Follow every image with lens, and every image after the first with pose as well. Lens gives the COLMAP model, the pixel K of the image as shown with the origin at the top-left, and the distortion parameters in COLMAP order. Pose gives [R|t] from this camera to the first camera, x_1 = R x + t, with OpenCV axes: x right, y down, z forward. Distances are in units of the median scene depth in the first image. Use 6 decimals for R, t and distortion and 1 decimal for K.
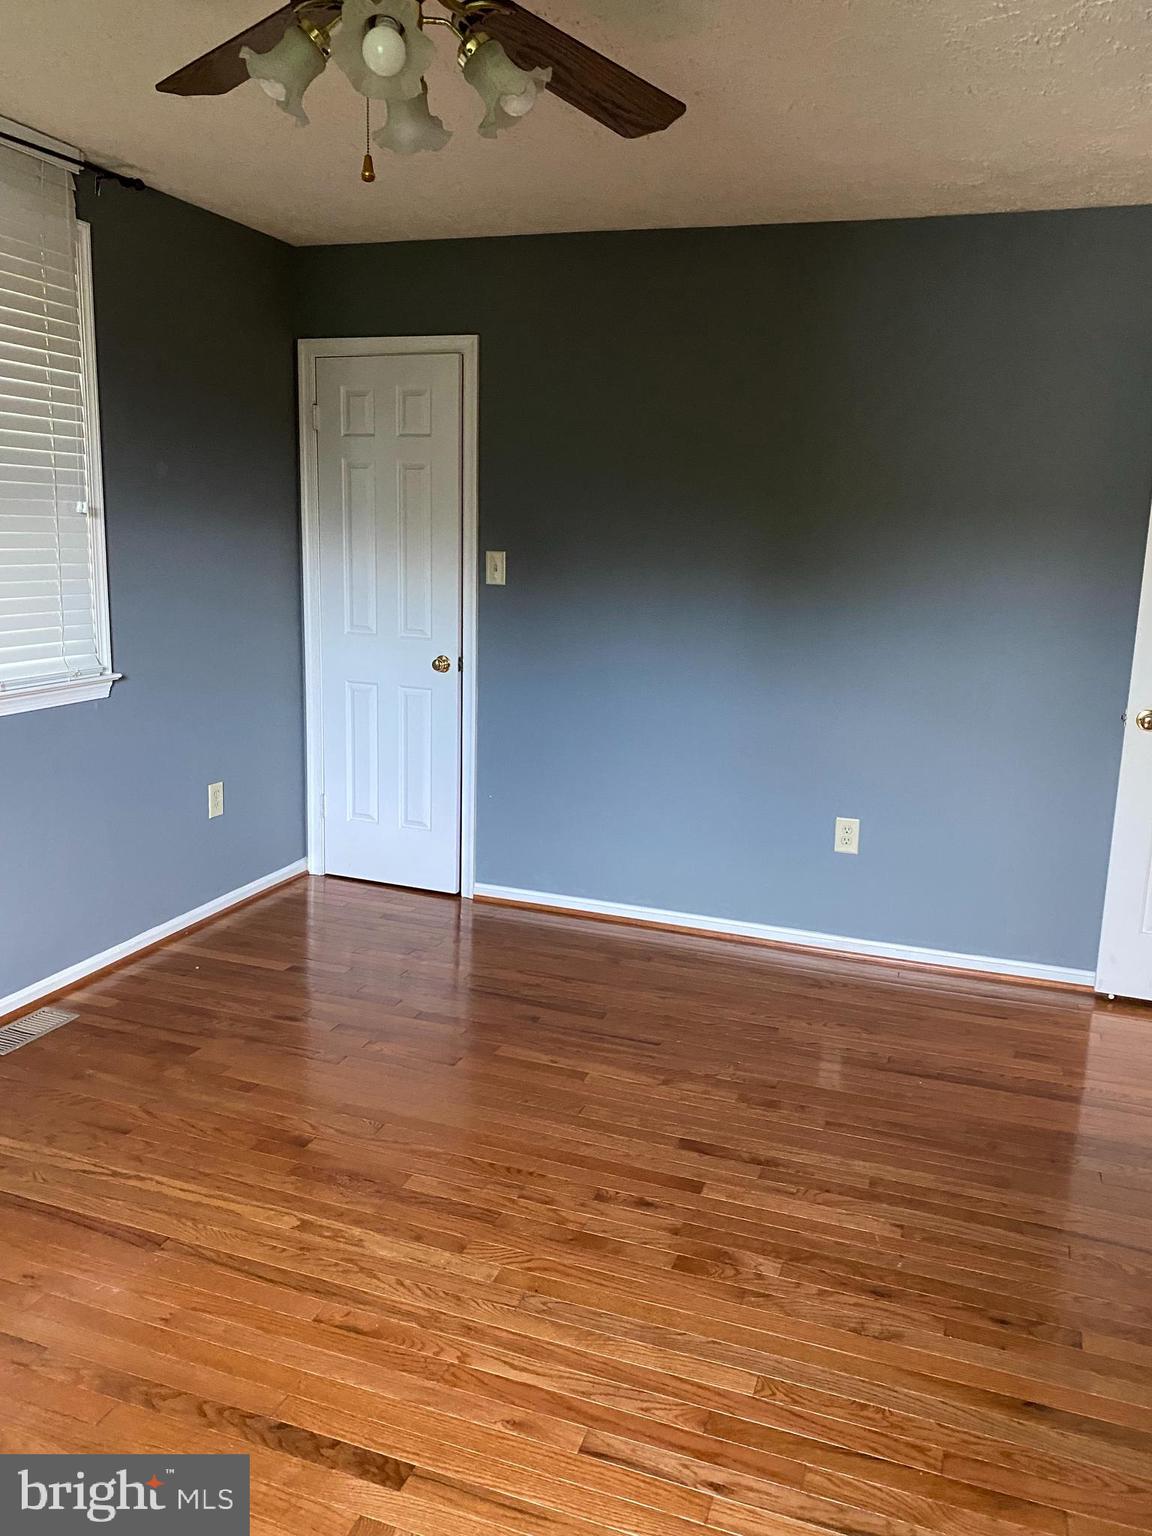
lens RADIAL K [[1160.6, 0, 574.0], [0, 1160.6, 774.0], [0, 0, 1]] dist [0.007761, 0.000222]
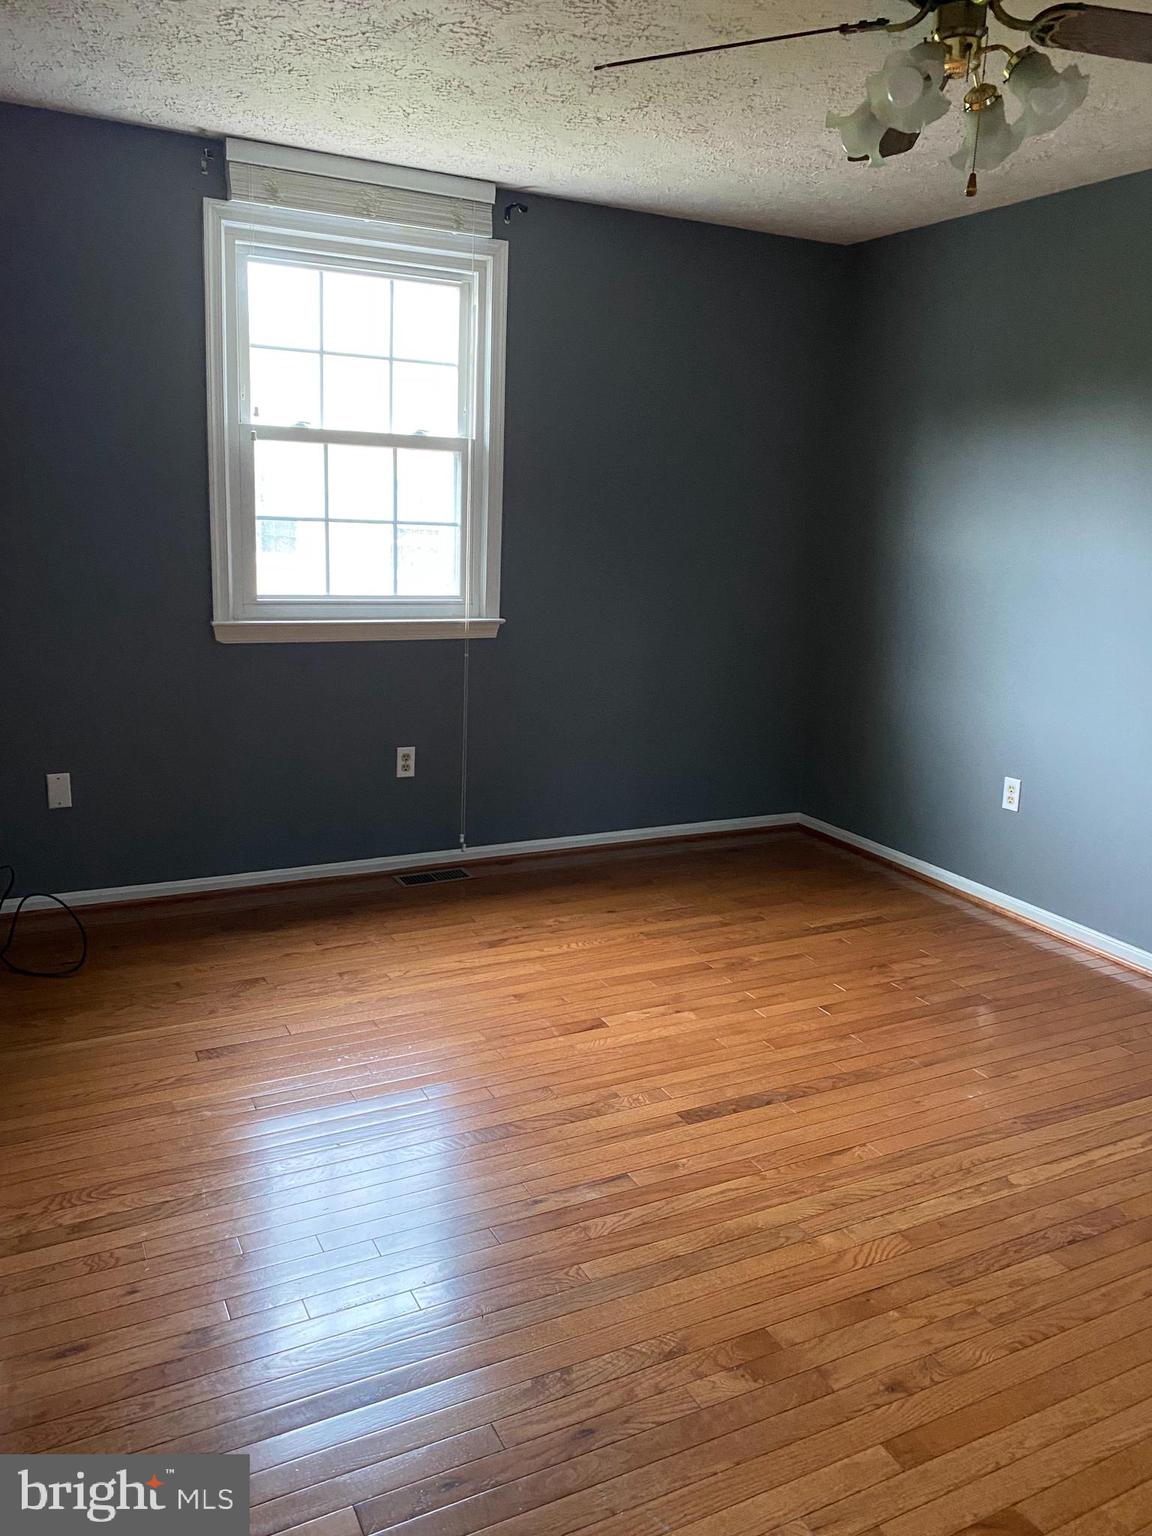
lens RADIAL K [[1160.6, 0, 574.0], [0, 1160.6, 774.0], [0, 0, 1]] dist [0.007761, 0.000222]
pose [[-0.694679, 0.099877, -0.712352, 0.755252], [-0.194451, 0.927369, 0.319650, -0.209955], [0.692539, 0.360572, -0.624802, 1.281241]]
